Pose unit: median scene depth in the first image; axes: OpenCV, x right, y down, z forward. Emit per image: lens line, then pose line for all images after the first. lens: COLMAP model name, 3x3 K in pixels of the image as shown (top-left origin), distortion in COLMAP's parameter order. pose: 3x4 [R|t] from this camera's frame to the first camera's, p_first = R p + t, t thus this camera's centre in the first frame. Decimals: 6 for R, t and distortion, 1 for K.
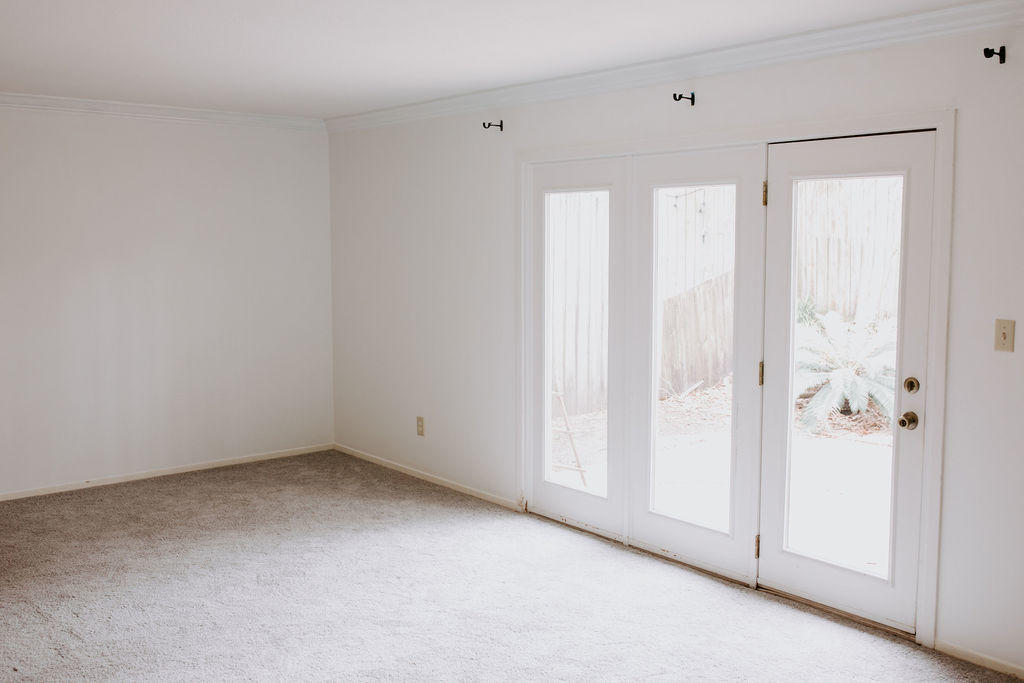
lens RADIAL K [[1033.2, 0, 508.2], [0, 1033.2, 338.0], [0, 0, 1]] dist [0.007149, -0.005836]
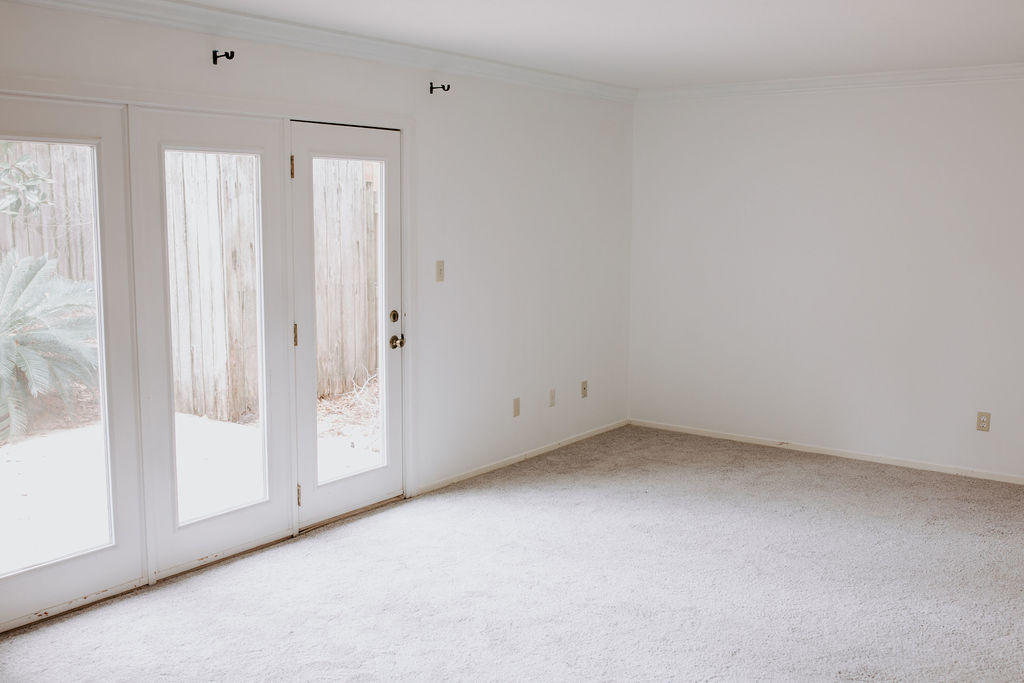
lens RADIAL K [[1026.2, 0, 511.6], [0, 1026.2, 337.5], [0, 0, 1]] dist [0.011936, -0.019322]
pose [[-0.279090, -0.122147, 0.952465, -0.825273], [0.091360, 0.984000, 0.152961, -0.104309], [-0.955909, 0.129707, -0.263465, 1.052908]]
